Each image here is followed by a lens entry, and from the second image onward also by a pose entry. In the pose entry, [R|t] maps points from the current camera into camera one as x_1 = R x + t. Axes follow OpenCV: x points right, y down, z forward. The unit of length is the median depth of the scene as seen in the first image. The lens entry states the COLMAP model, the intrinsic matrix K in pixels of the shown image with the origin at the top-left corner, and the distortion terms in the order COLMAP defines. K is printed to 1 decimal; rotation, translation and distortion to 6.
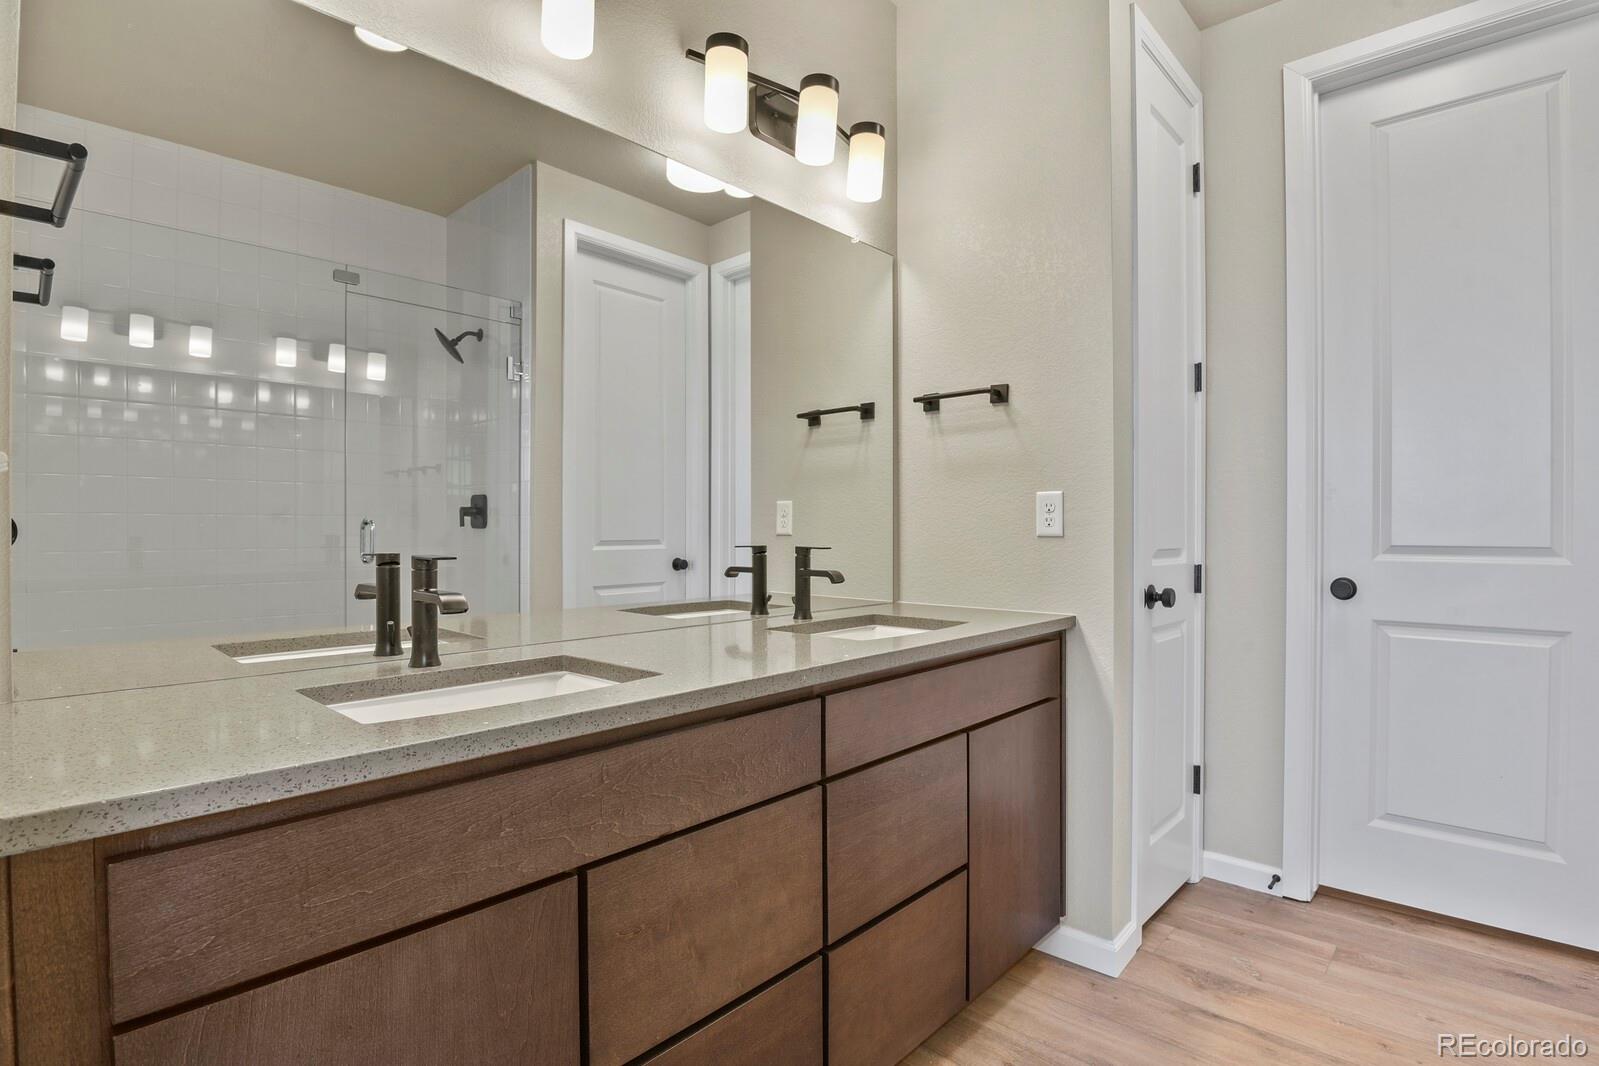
lens RADIAL K [[787.3, 0, 805.3], [0, 787.3, 528.8], [0, 0, 1]] dist [-0.032298, 0.000376]
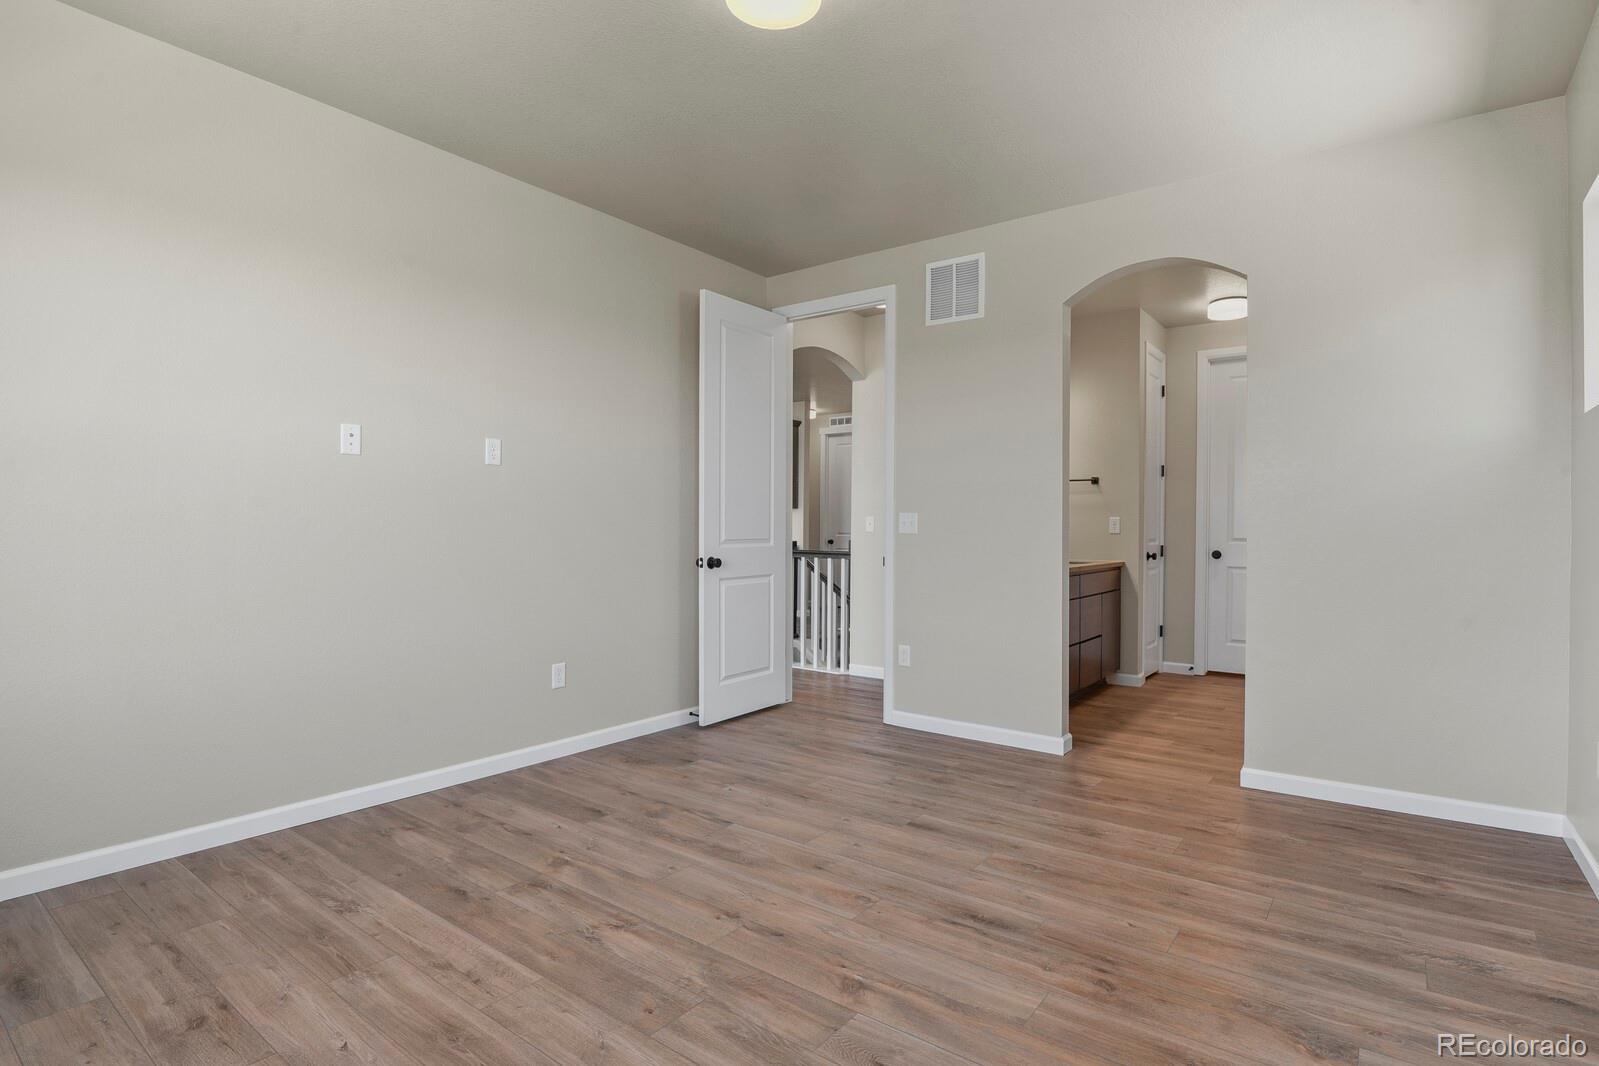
lens RADIAL K [[787.3, 0, 805.3], [0, 787.3, 528.8], [0, 0, 1]] dist [-0.032298, 0.000376]
pose [[0.995573, 0.008620, 0.093595, -0.952884], [-0.008276, 0.999958, -0.004058, 0.012402], [-0.093626, 0.003265, 0.995602, -1.521147]]
